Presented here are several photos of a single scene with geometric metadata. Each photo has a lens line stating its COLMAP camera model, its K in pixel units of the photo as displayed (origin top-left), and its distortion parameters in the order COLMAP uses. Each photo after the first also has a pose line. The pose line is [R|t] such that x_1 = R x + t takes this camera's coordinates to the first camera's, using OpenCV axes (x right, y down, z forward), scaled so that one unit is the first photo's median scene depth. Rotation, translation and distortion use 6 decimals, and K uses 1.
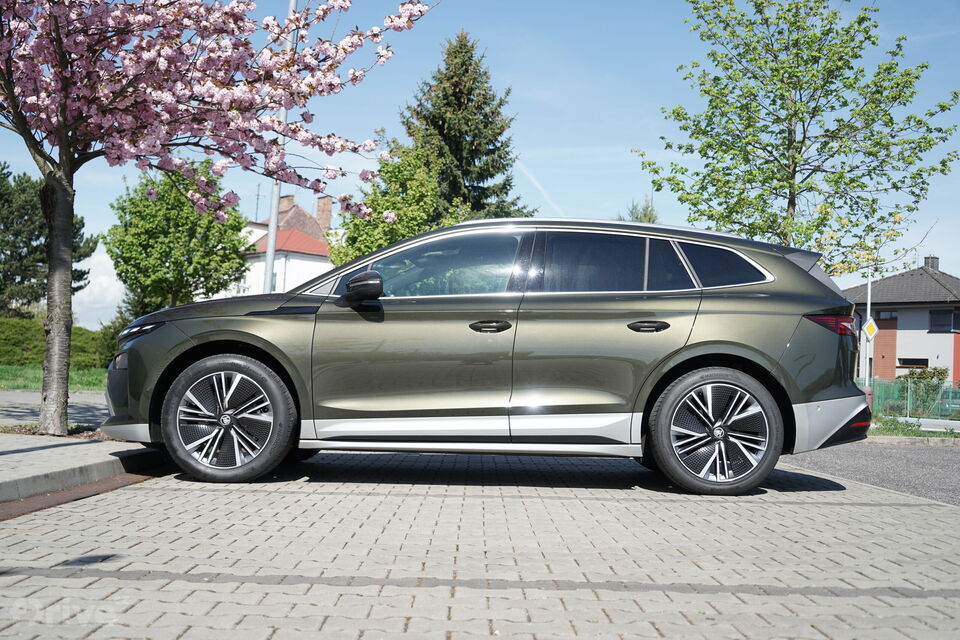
lens RADIAL K [[1057.4, 0, 479.4], [0, 1057.4, 320.9], [0, 0, 1]] dist [-0.019722, 0.000000]
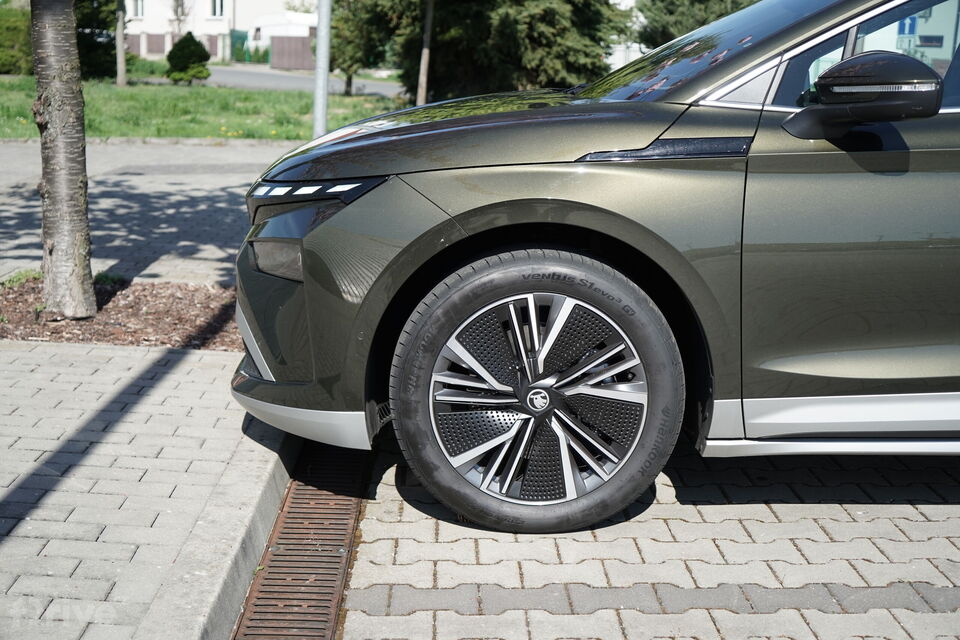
lens RADIAL K [[1240.2, 0, 480.1], [0, 1240.2, 319.2], [0, 0, 1]] dist [-0.040970, 0.000000]
pose [[0.999687, -0.020802, 0.013898, -0.271467], [0.016298, 0.962989, 0.269049, -0.079512], [-0.018980, -0.268738, 0.963026, 0.507347]]
